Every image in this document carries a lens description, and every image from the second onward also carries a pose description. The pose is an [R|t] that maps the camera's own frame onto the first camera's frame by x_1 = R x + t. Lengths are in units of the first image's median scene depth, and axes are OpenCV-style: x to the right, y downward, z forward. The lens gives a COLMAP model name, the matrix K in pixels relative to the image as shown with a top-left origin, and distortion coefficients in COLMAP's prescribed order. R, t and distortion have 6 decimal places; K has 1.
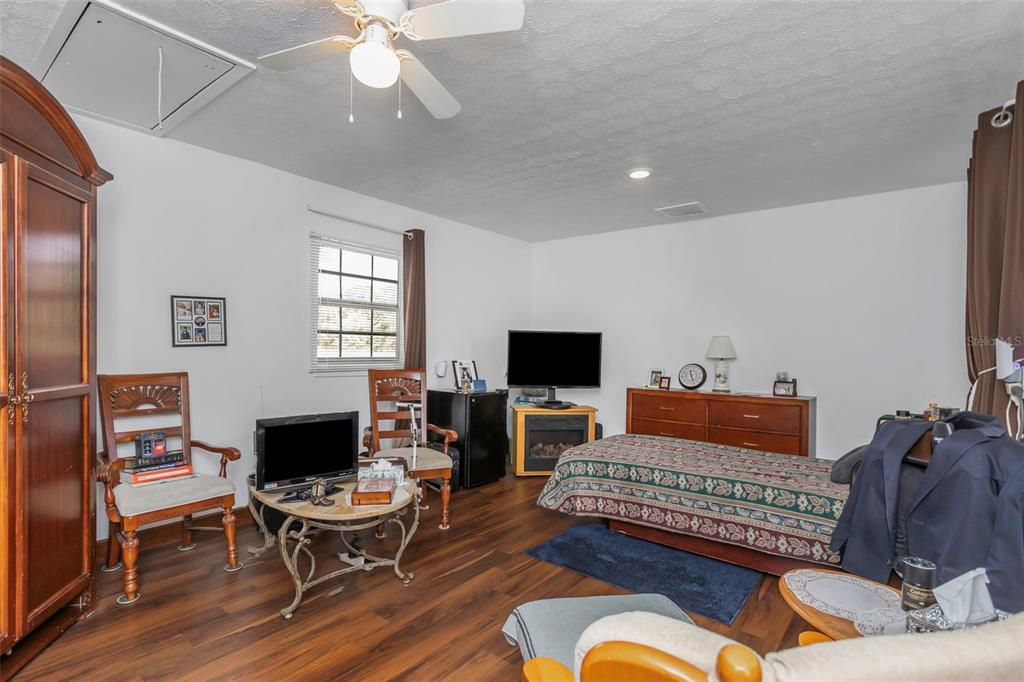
lens RADIAL K [[492.7, 0, 513.0], [0, 492.7, 345.3], [0, 0, 1]] dist [0.004818, 0.001305]
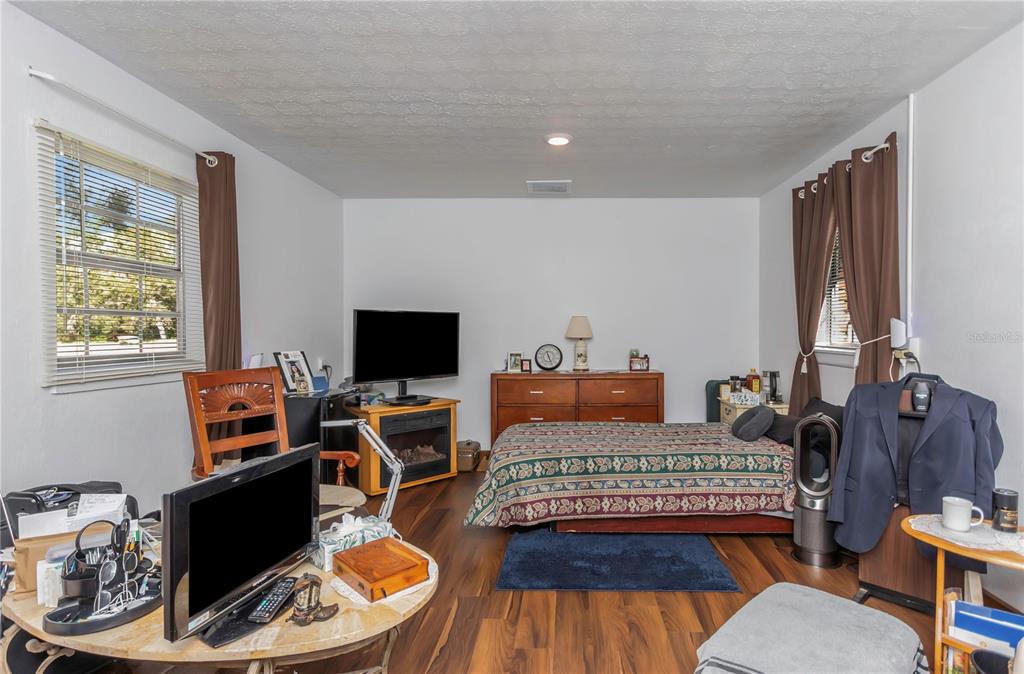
lens RADIAL K [[516.1, 0, 512.6], [0, 516.1, 332.4], [0, 0, 1]] dist [0.010091, 0.000018]
pose [[0.787276, -0.021102, 0.616240, -0.442715], [0.013584, 0.999765, 0.016881, -0.006790], [-0.616451, -0.004919, 0.787378, 0.313314]]
